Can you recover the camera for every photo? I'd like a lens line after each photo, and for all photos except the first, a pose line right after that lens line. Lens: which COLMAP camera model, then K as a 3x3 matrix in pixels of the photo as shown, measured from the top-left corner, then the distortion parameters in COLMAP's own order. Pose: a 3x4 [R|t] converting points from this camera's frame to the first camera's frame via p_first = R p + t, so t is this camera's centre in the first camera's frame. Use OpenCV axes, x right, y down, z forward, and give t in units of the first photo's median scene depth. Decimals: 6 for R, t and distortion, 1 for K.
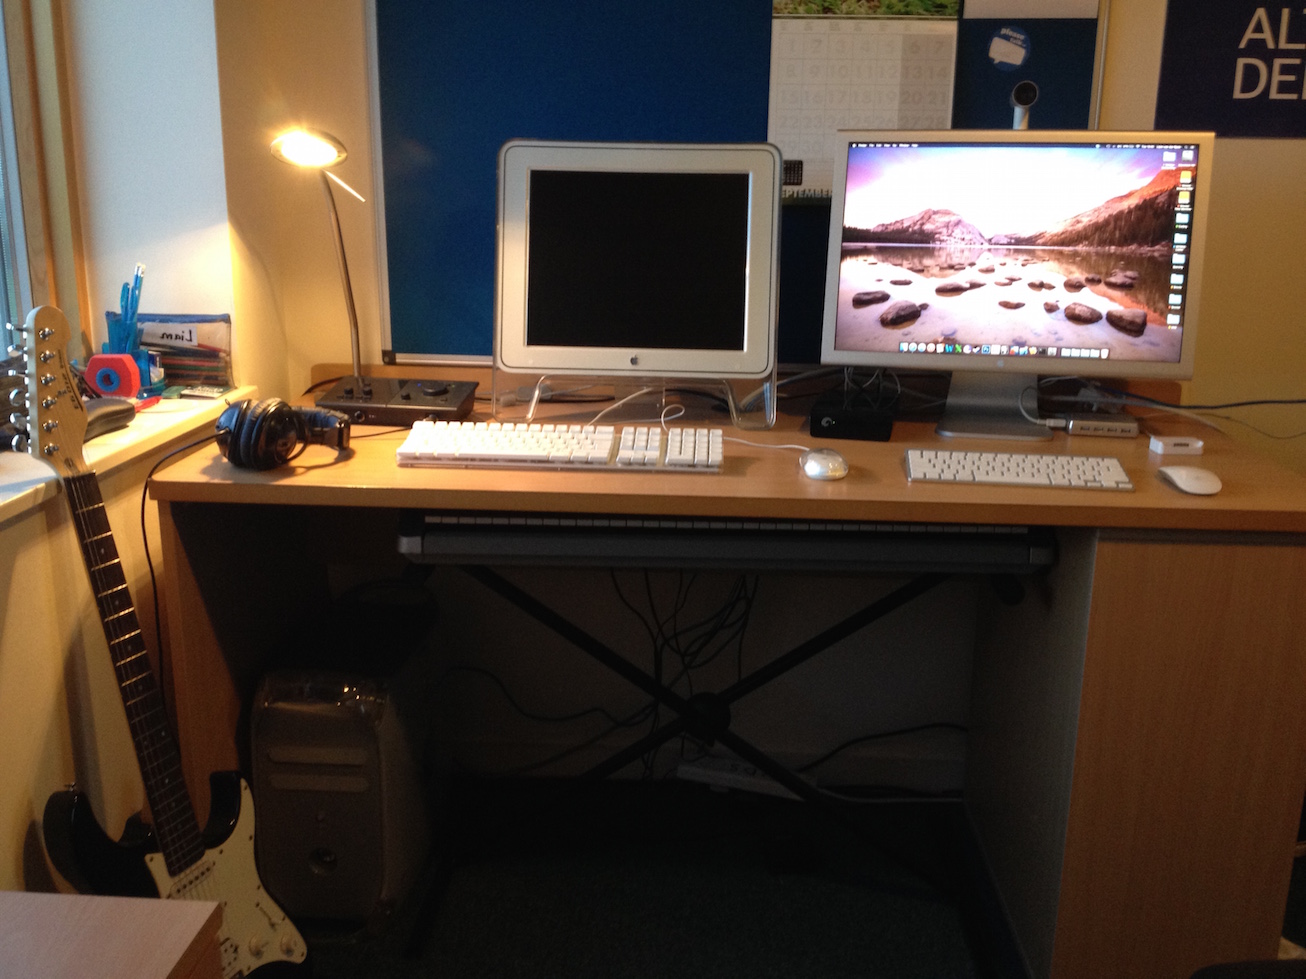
lens RADIAL K [[1304.9, 0, 653.0], [0, 1304.9, 489.5], [0, 0, 1]] dist [0.012301, -0.178969]
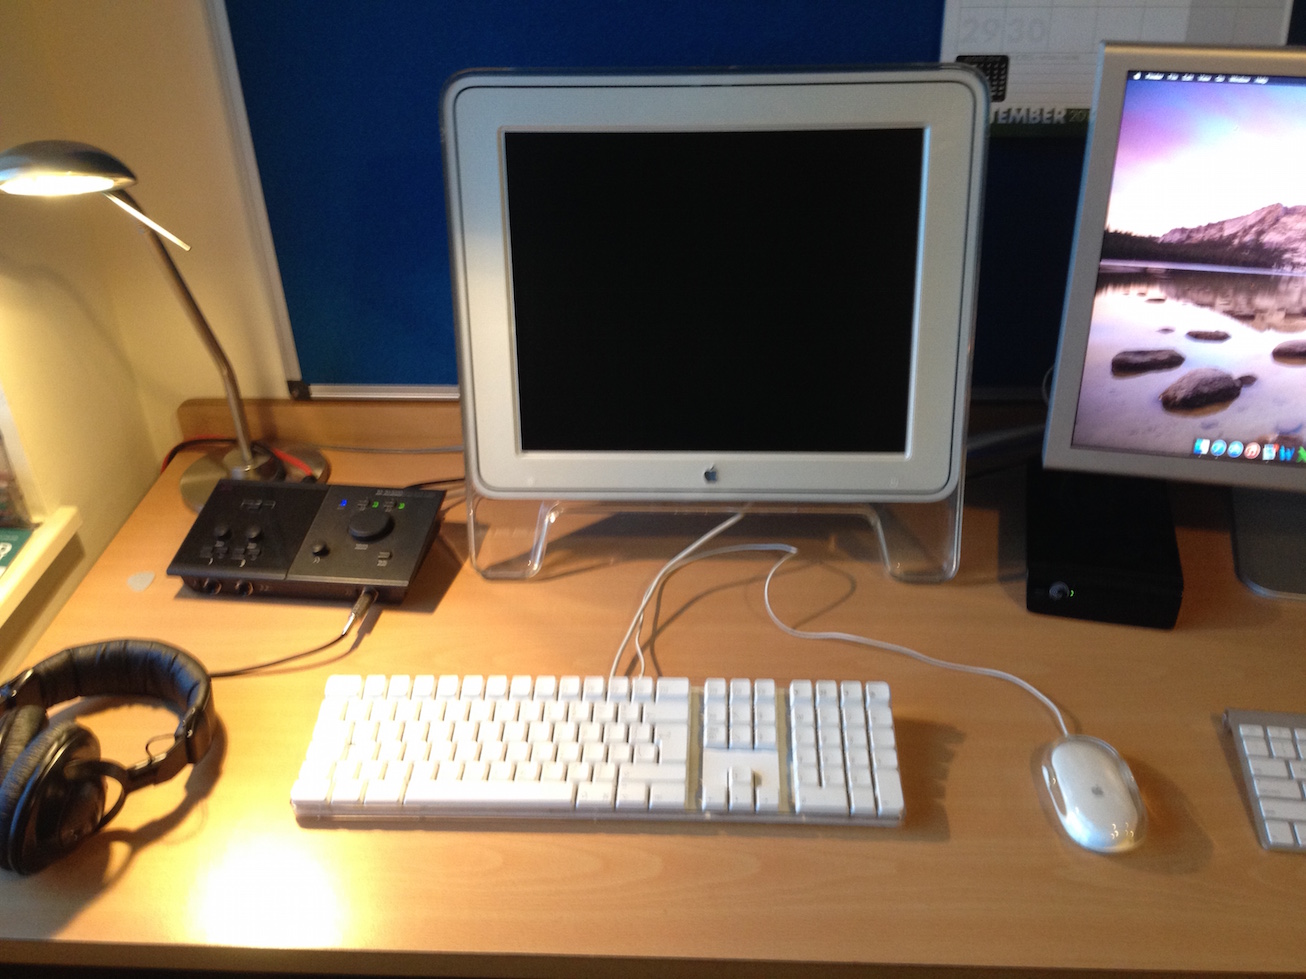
lens RADIAL K [[1304.9, 0, 653.0], [0, 1304.9, 489.5], [0, 0, 1]] dist [0.012301, -0.178969]
pose [[0.998840, -0.037803, -0.029821, -0.023607], [0.045002, 0.953204, 0.298961, -0.267724], [0.017124, -0.299956, 0.953799, 0.468839]]
